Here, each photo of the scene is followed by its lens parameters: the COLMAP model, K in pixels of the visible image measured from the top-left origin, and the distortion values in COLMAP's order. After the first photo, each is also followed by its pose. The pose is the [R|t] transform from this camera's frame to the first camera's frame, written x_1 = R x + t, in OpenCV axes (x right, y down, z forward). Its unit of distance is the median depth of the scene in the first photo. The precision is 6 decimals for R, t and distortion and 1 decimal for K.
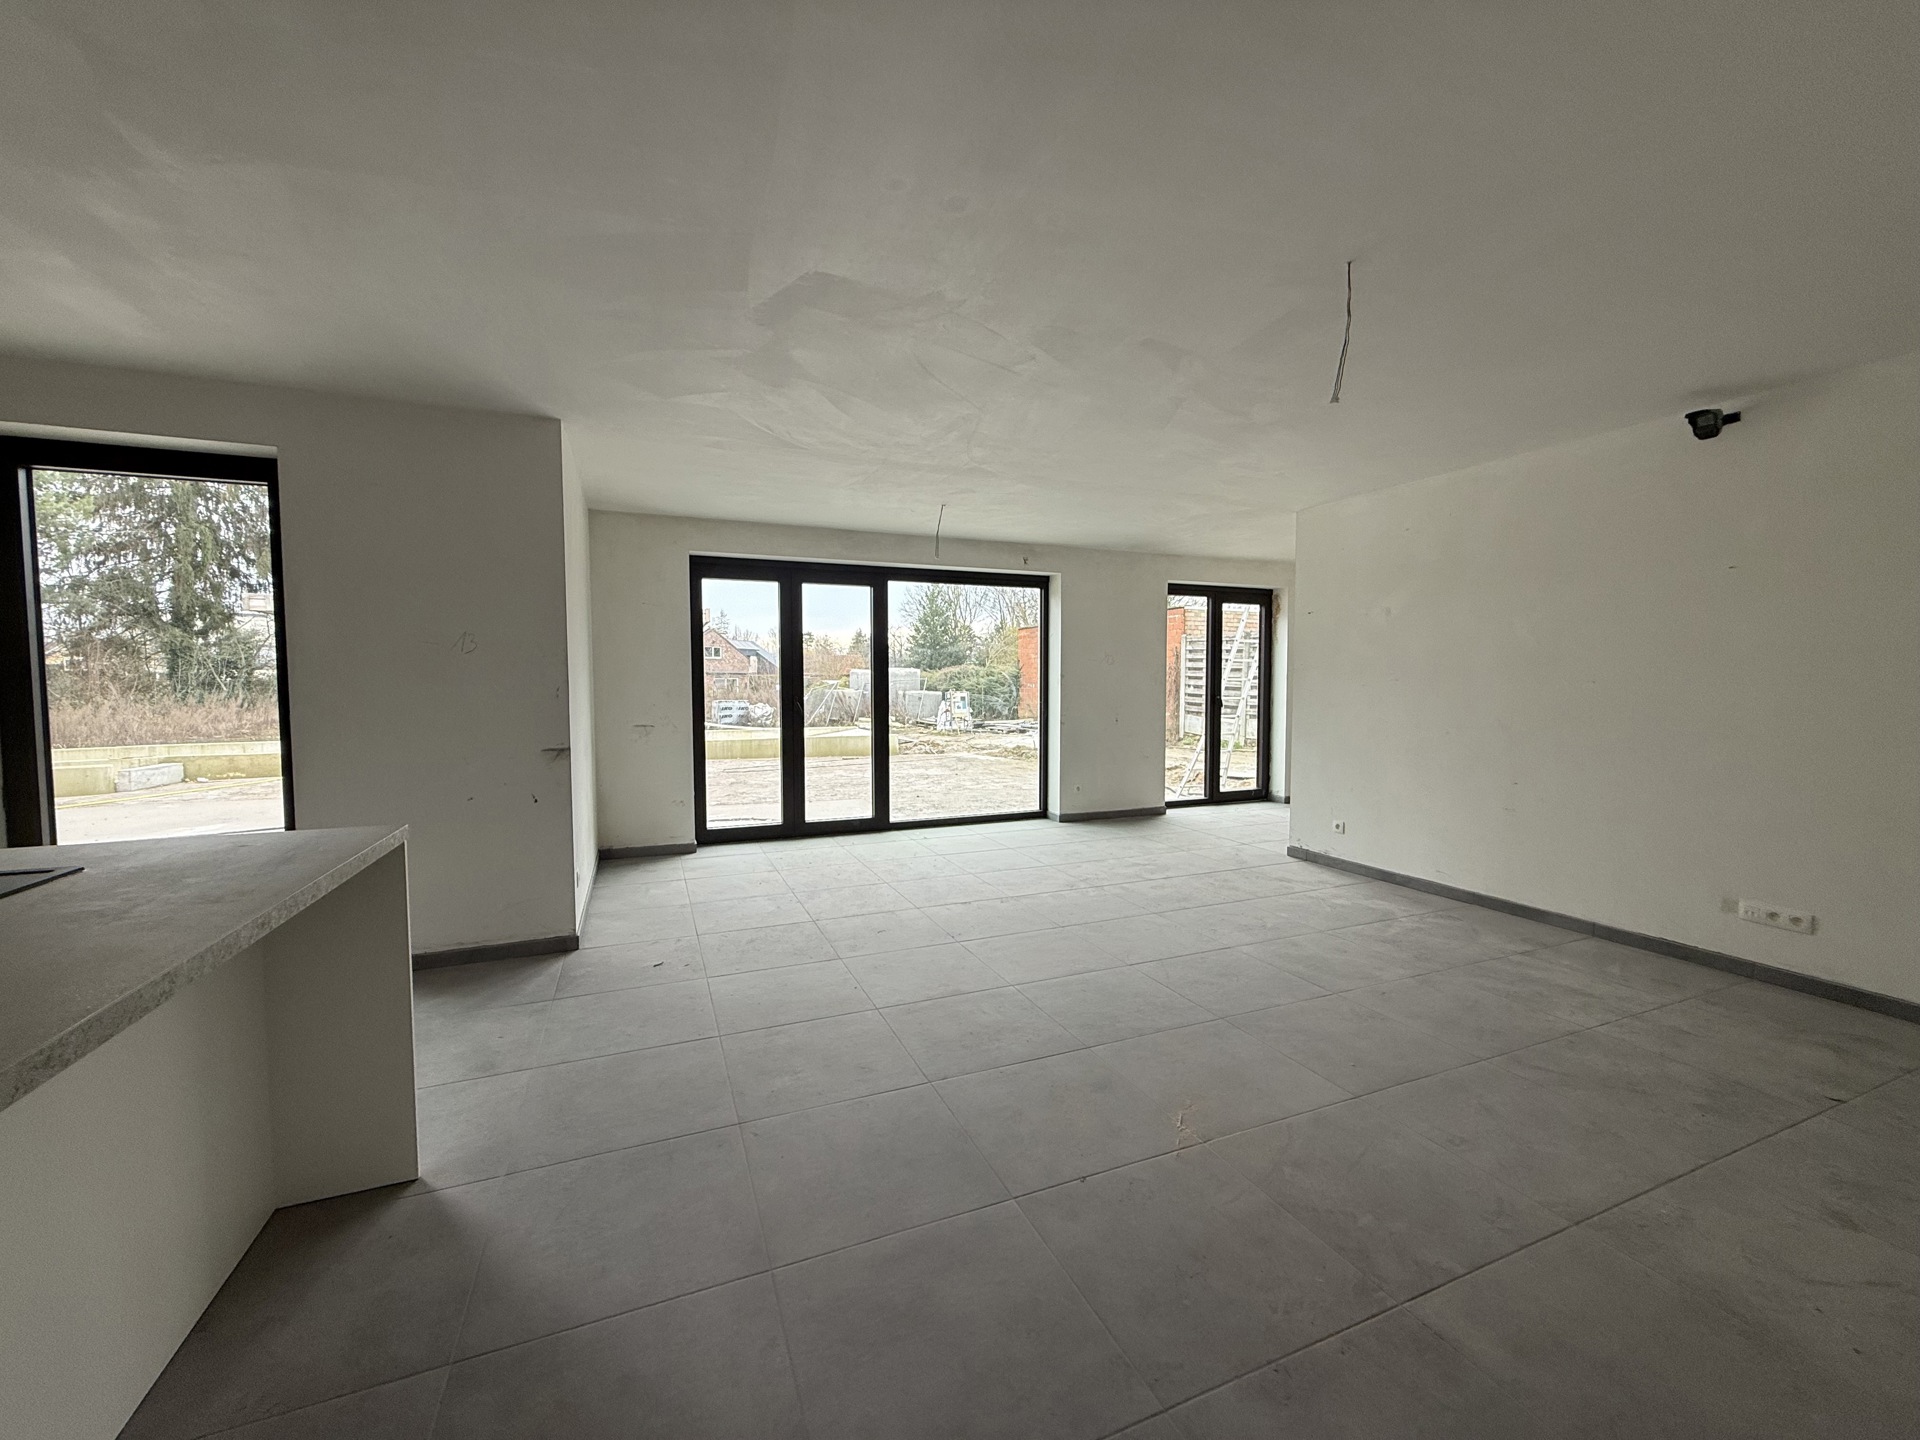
lens RADIAL K [[759.5, 0, 956.2], [0, 759.5, 723.4], [0, 0, 1]] dist [-0.000756, -0.000241]
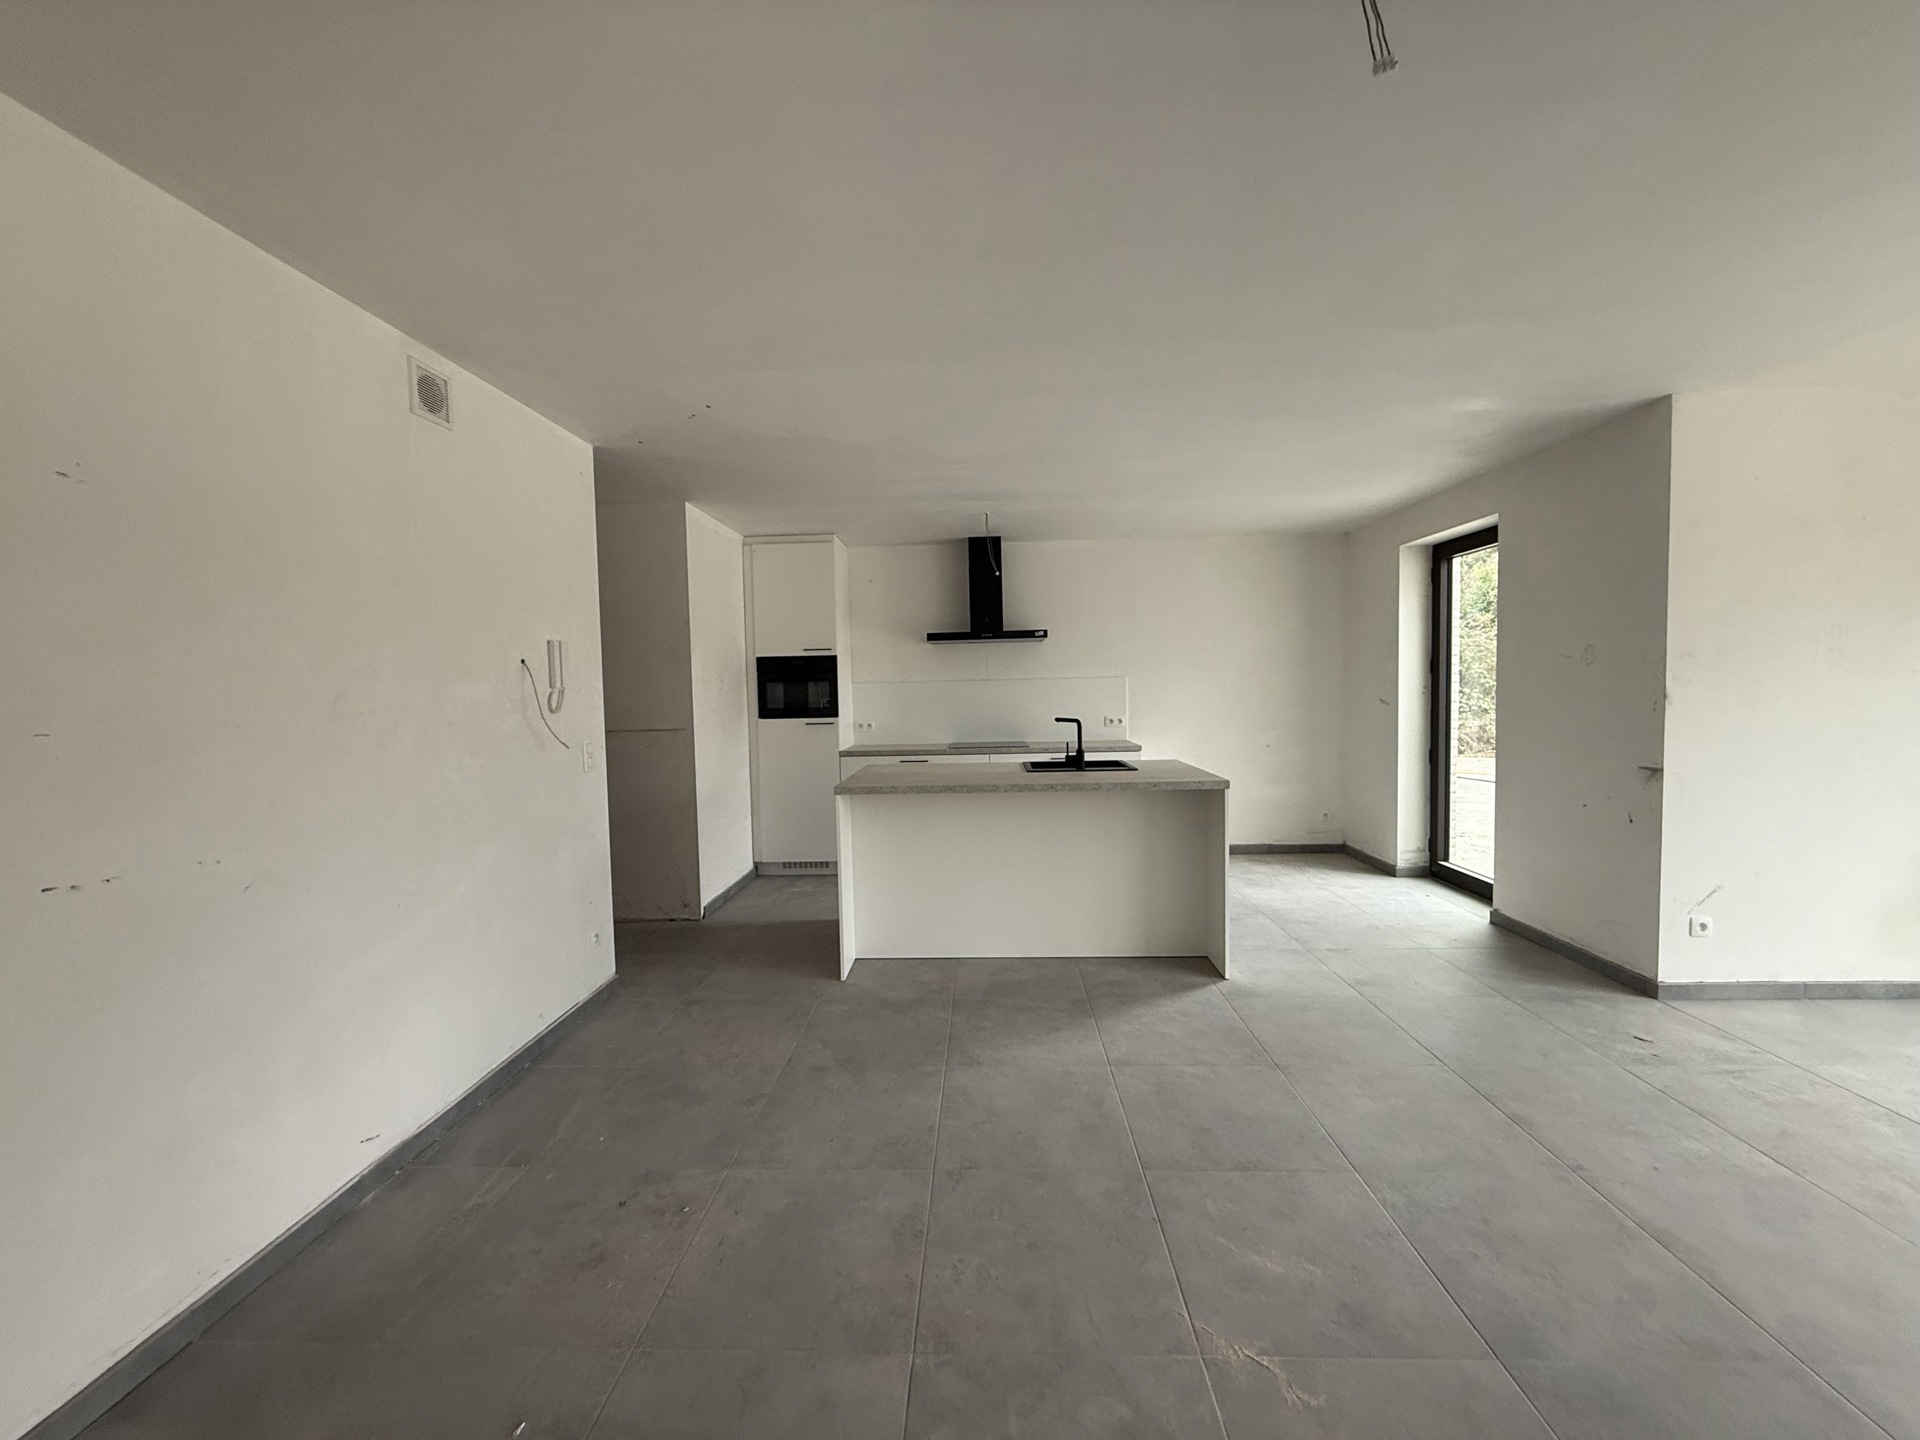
lens RADIAL K [[759.5, 0, 956.2], [0, 759.5, 723.4], [0, 0, 1]] dist [-0.000756, -0.000241]
pose [[-0.419155, 0.054609, -0.906271, 0.454587], [-0.028530, 0.996904, 0.073265, -0.044568], [0.907466, 0.056565, -0.416300, 0.452294]]
